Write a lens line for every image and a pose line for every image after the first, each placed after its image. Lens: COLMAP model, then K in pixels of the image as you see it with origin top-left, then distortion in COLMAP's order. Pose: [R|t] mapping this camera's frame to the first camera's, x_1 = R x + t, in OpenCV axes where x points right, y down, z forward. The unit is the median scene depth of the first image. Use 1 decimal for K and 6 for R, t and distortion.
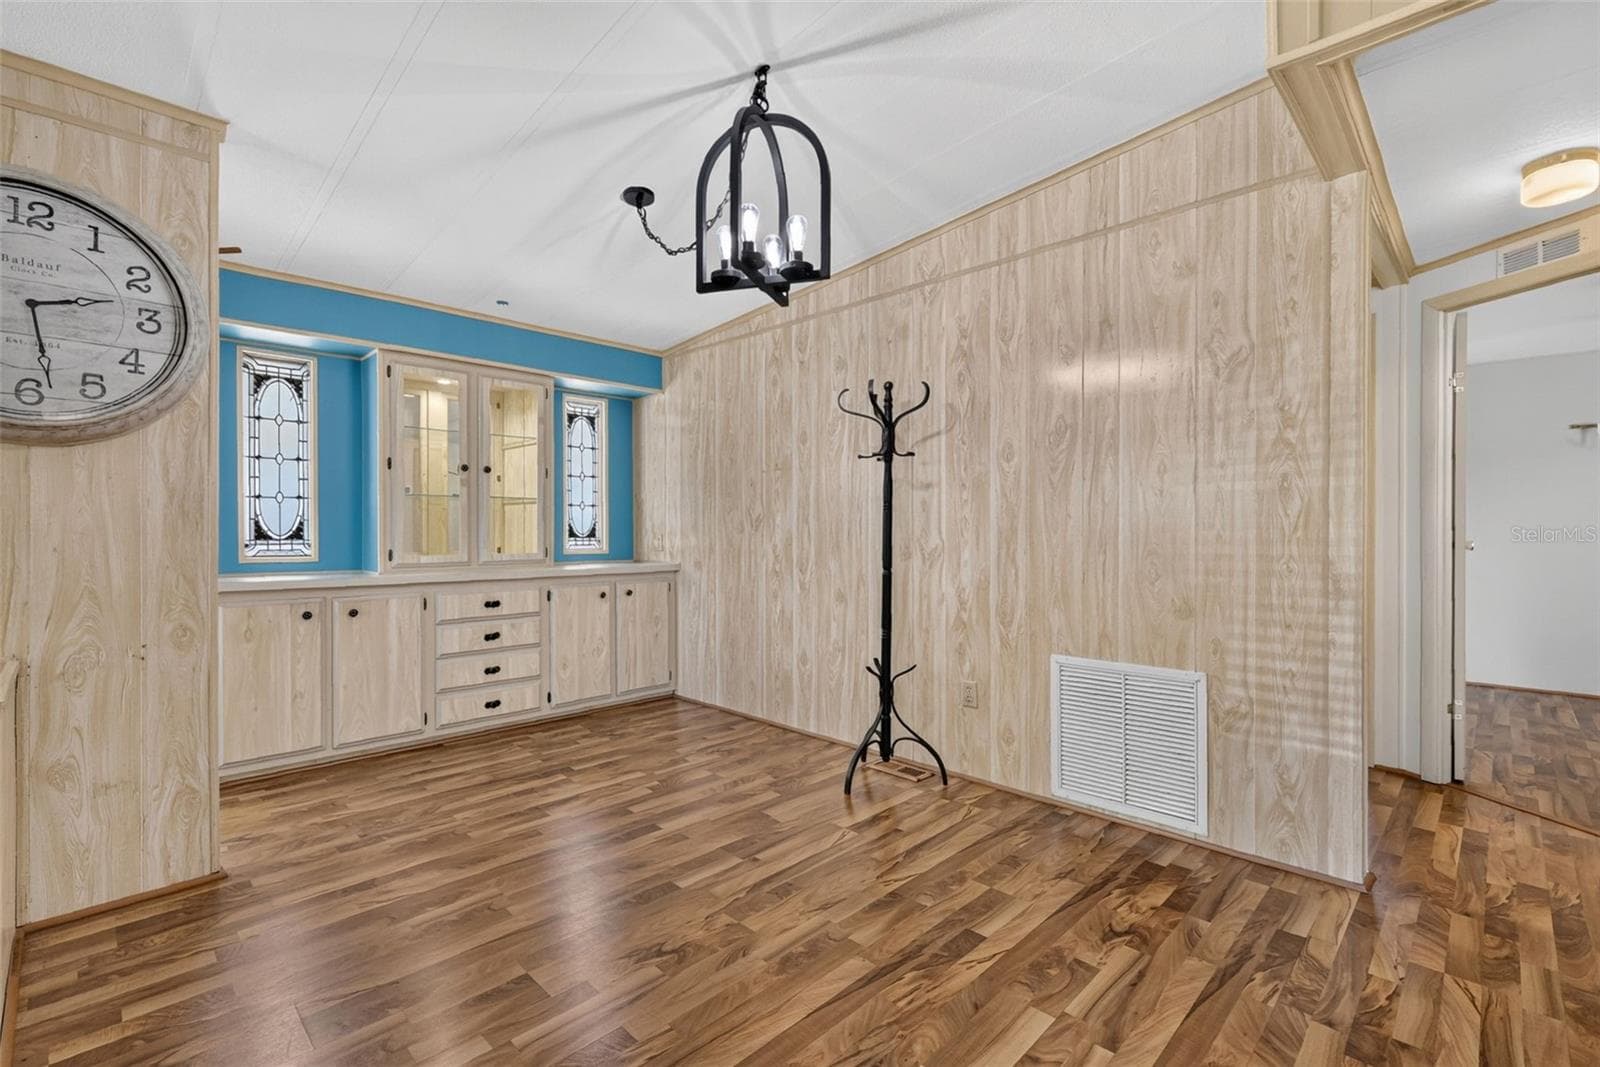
lens RADIAL K [[726.1, 0, 804.4], [0, 726.1, 534.0], [0, 0, 1]] dist [0.001798, -0.000037]
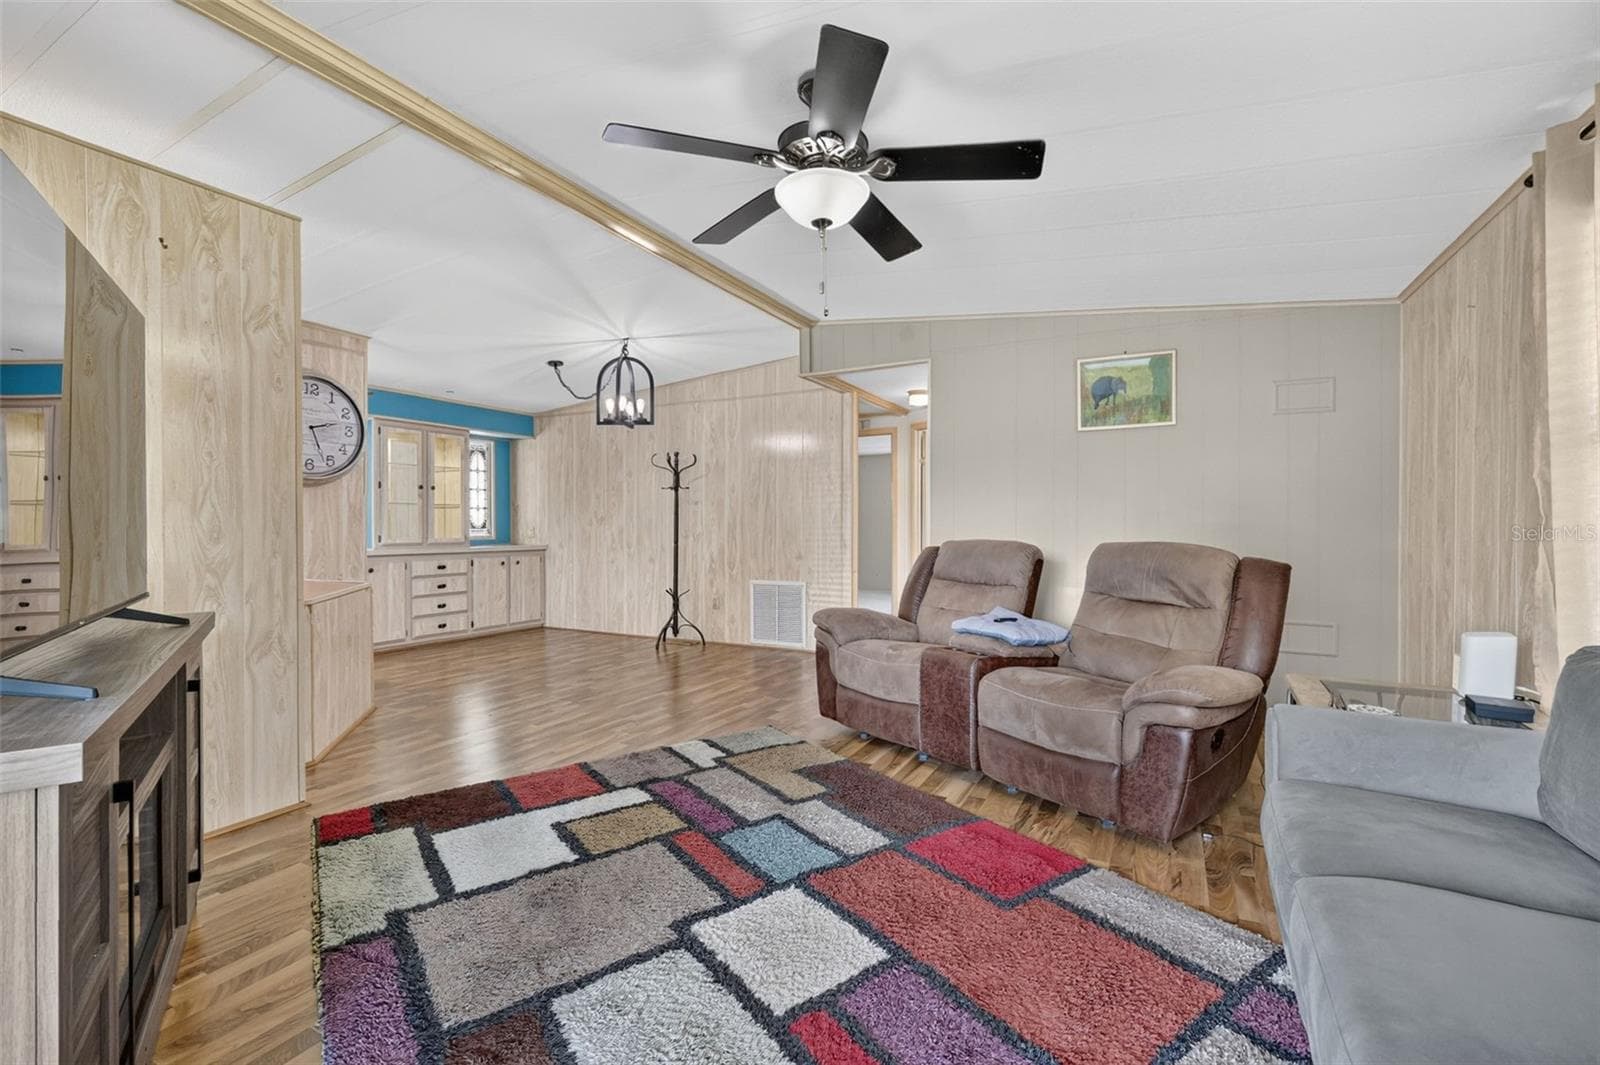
lens RADIAL K [[688.1, 0, 801.3], [0, 688.1, 531.2], [0, 0, 1]] dist [0.003807, 0.000437]
pose [[0.956423, -0.001192, 0.291982, -0.110826], [0.000733, 0.999998, 0.001680, 0.010879], [-0.291984, -0.001393, 0.956422, -0.924842]]
